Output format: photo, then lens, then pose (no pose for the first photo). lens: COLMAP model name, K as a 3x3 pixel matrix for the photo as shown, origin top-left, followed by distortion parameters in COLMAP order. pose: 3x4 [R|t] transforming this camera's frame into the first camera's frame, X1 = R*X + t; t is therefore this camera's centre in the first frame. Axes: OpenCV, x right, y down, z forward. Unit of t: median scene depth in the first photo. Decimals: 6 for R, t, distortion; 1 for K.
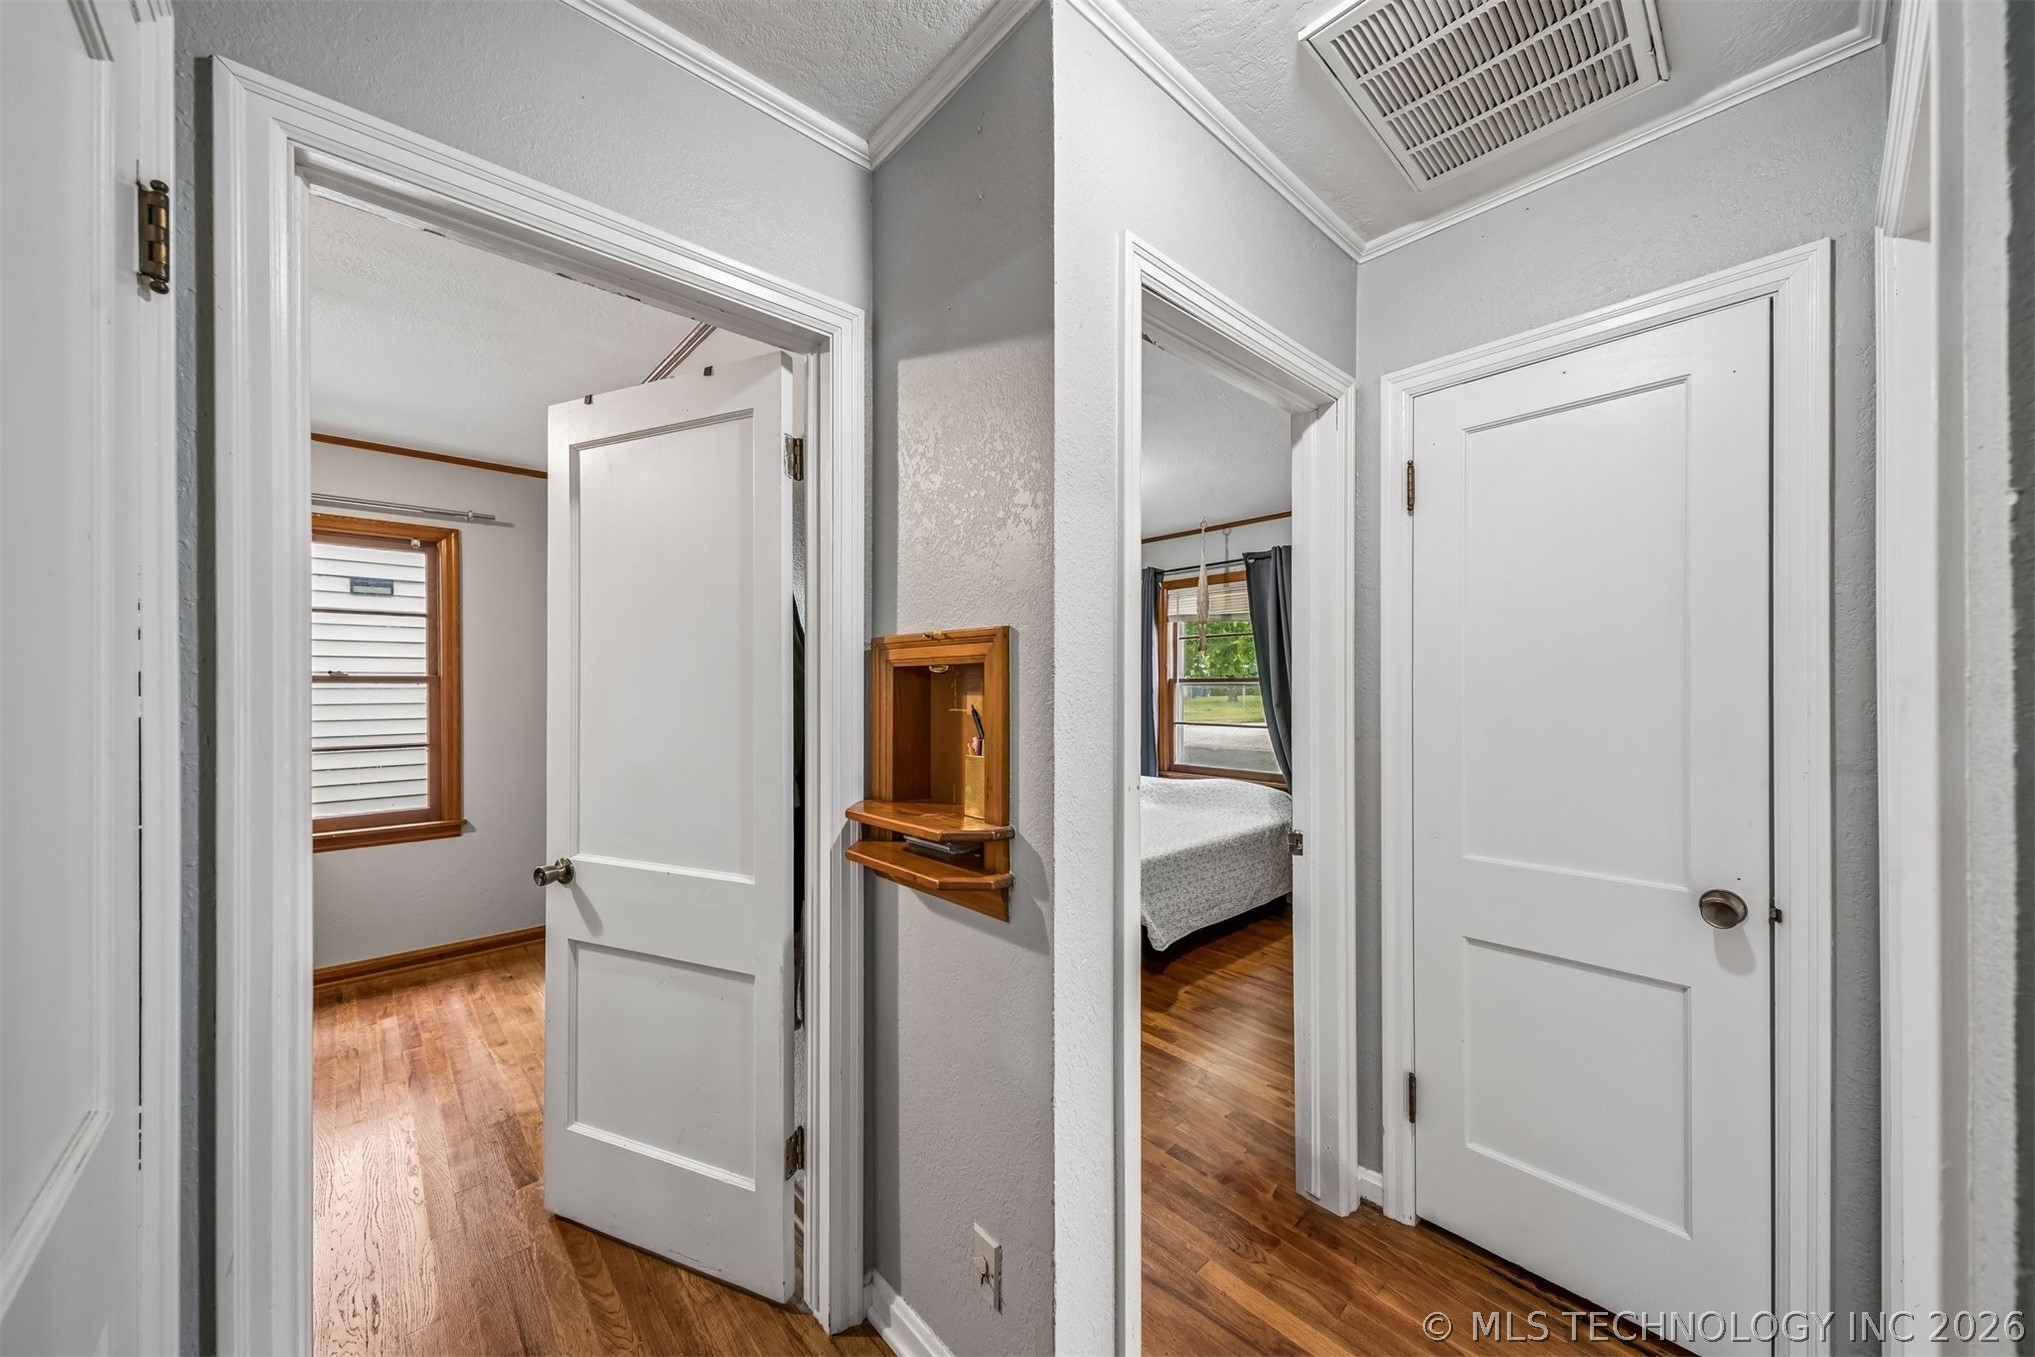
lens RADIAL K [[718.8, 0, 1028.1], [0, 718.8, 689.2], [0, 0, 1]] dist [0.007679, -0.000187]
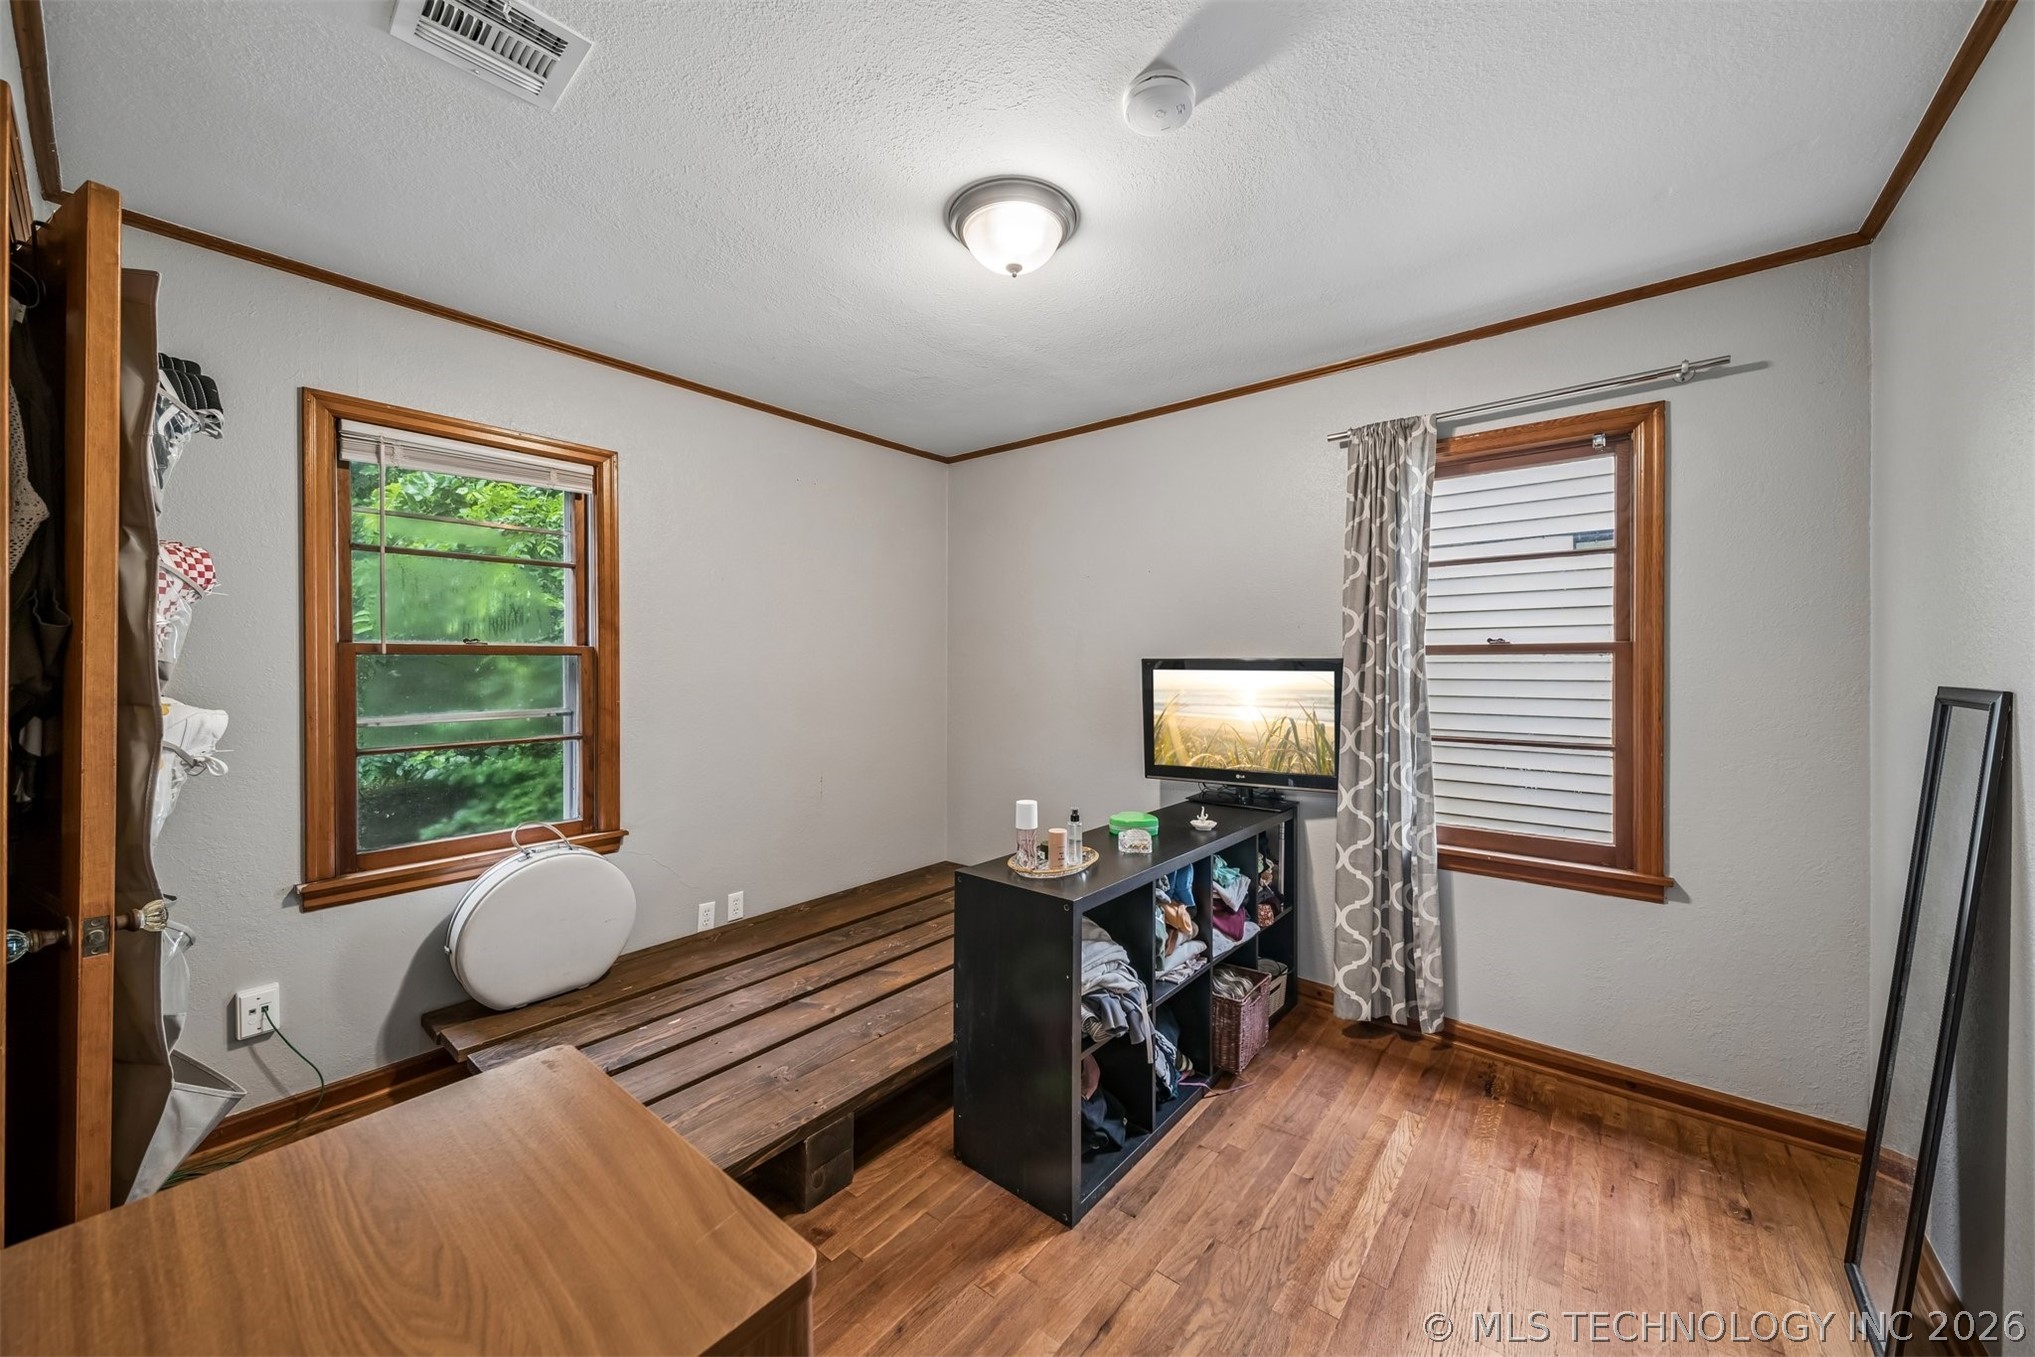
lens RADIAL K [[739.8, 0, 1024.0], [0, 739.8, 671.2], [0, 0, 1]] dist [0.000301, -0.000121]
pose [[0.137867, 0.010104, -0.990399, -0.107384], [0.004945, 0.999928, 0.010889, -0.000662], [0.990438, -0.006399, 0.137807, 0.167504]]
